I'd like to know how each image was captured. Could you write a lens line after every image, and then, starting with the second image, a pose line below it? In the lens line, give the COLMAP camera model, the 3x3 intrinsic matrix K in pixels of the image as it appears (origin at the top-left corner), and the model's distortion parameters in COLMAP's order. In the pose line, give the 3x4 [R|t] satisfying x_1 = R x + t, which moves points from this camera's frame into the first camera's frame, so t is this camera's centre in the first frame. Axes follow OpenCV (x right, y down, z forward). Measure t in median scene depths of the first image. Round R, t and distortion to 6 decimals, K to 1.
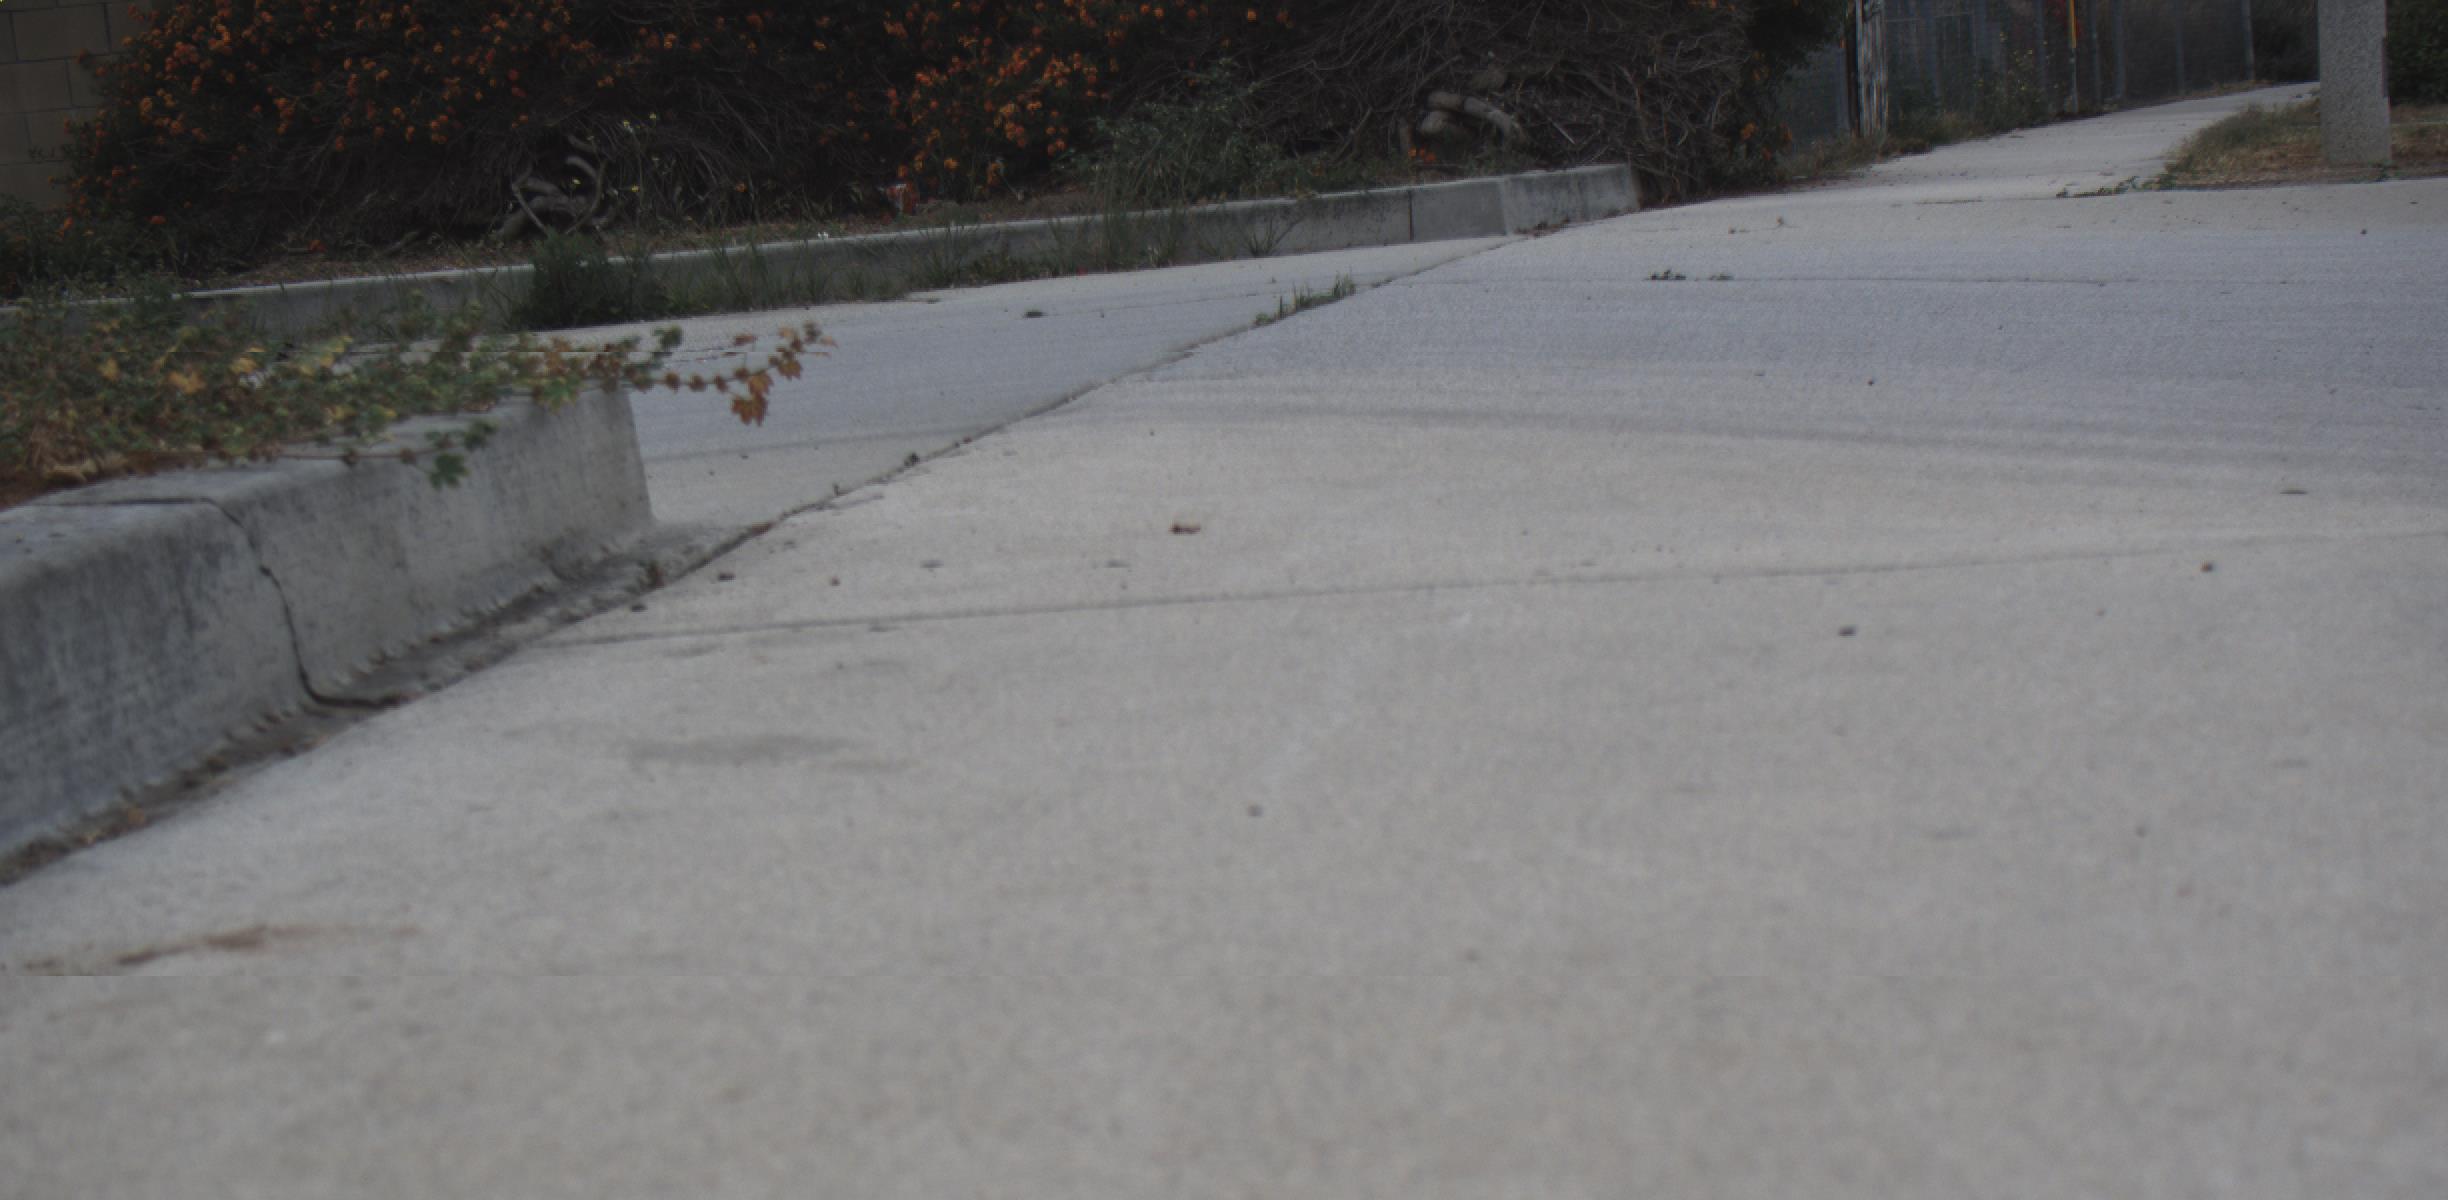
lens RADIAL K [[4700.8, 0, 1221.2], [0, 4700.8, 604.4], [0, 0, 1]] dist [-0.011178, 0.000000]
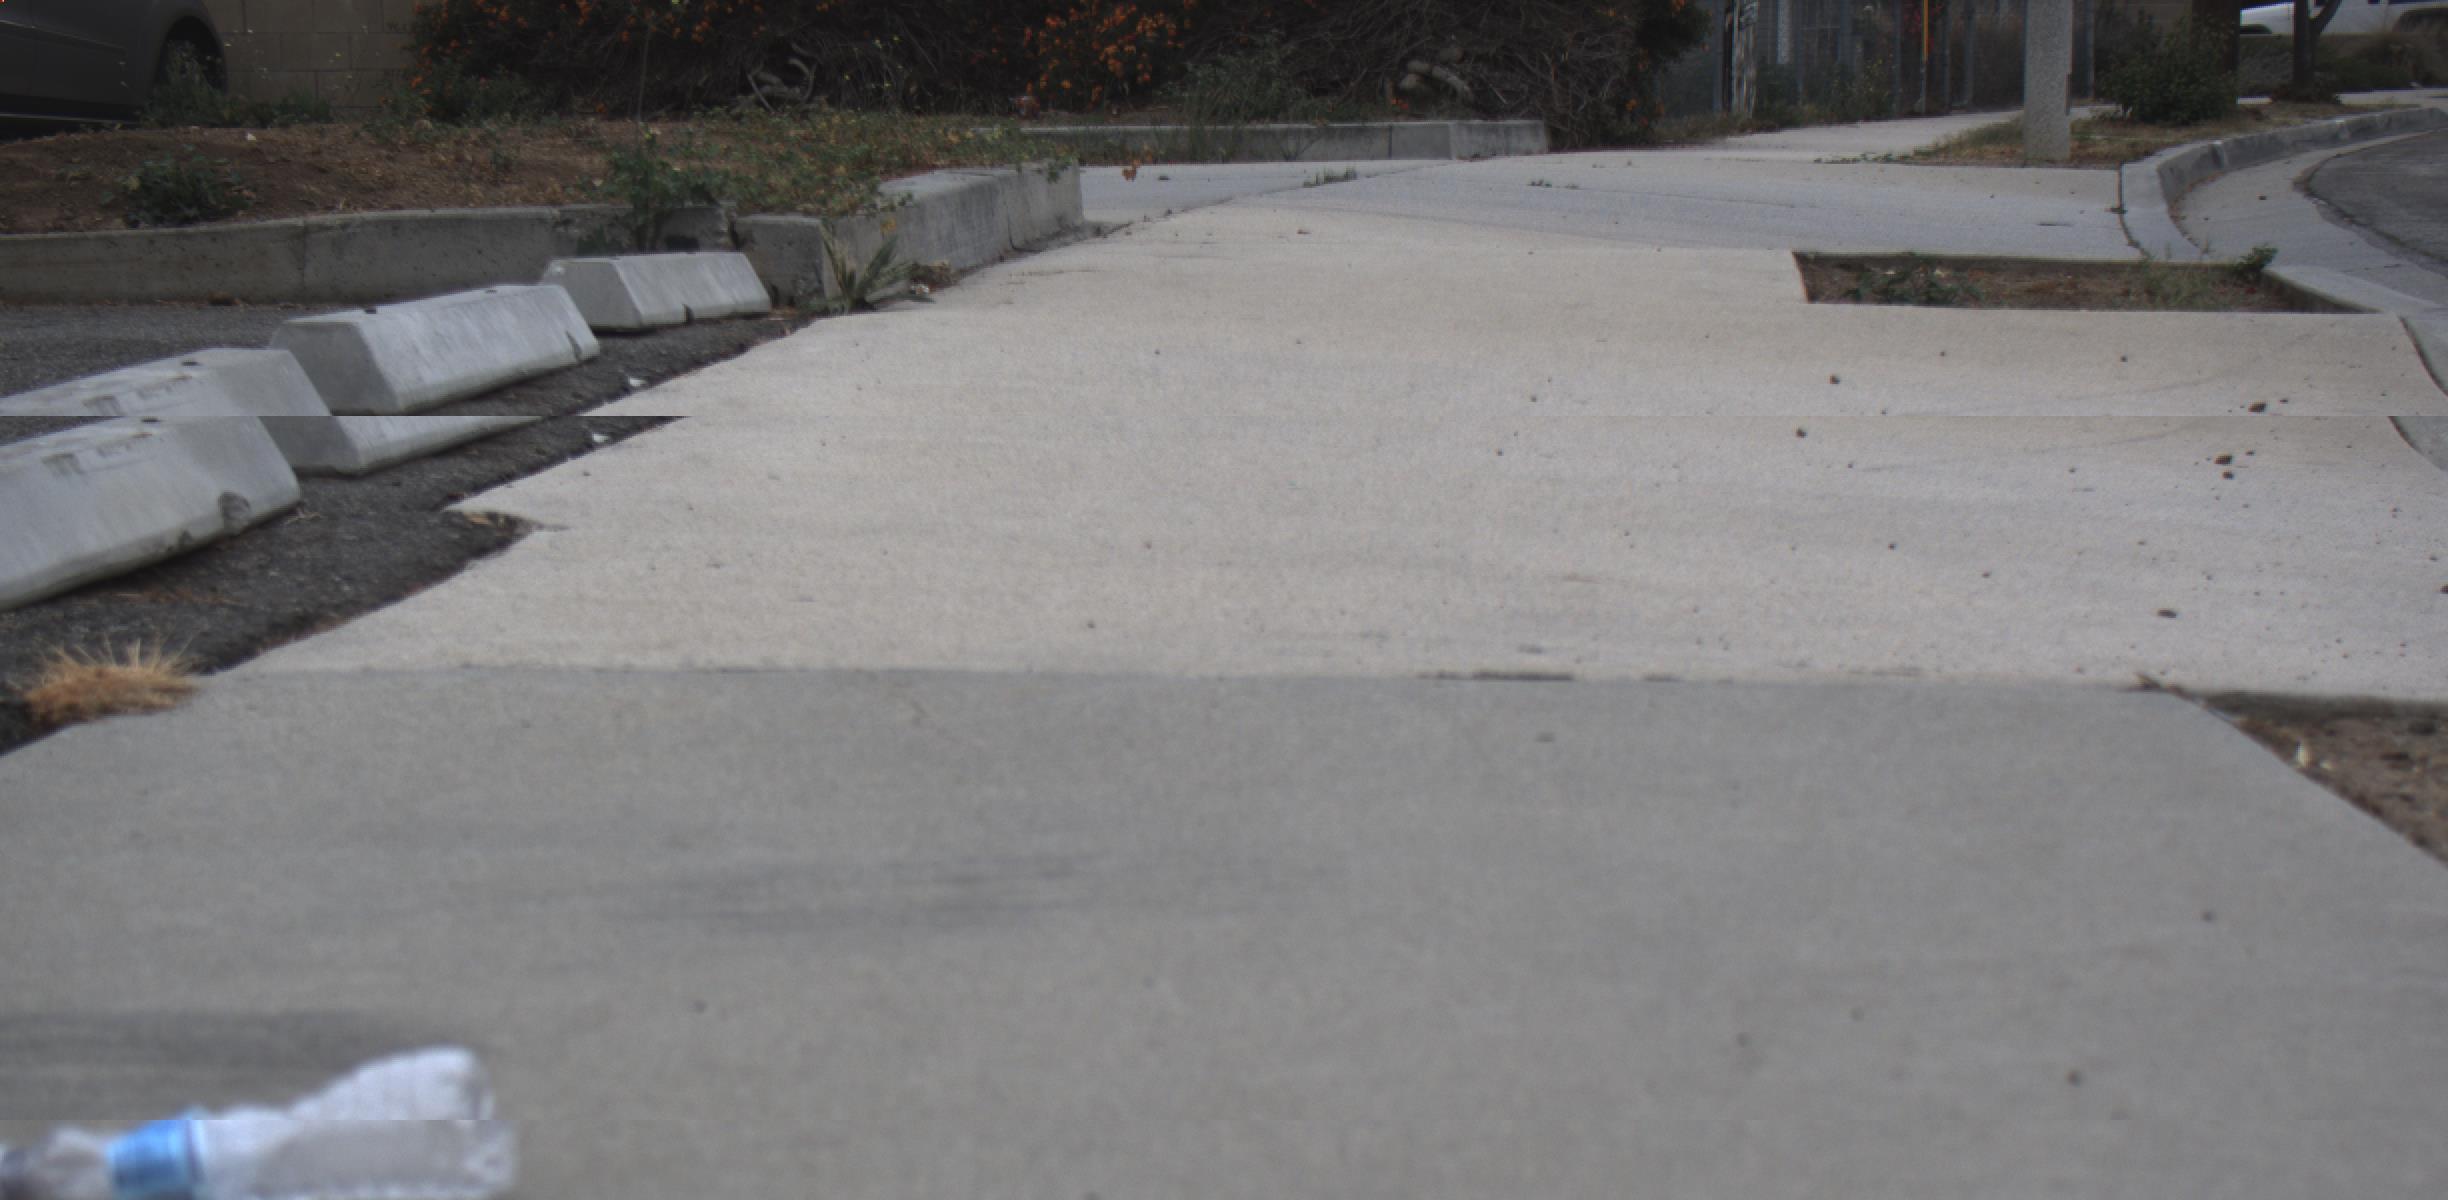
lens RADIAL K [[4700.8, 0, 1206.4], [0, 4700.8, 592.3], [0, 0, 1]] dist [-0.011178, 0.000000]
pose [[0.997096, 0.075412, 0.010604, -0.019465], [-0.075516, 0.997097, 0.009782, 0.042144], [-0.009836, -0.010555, 0.999896, -0.421861]]
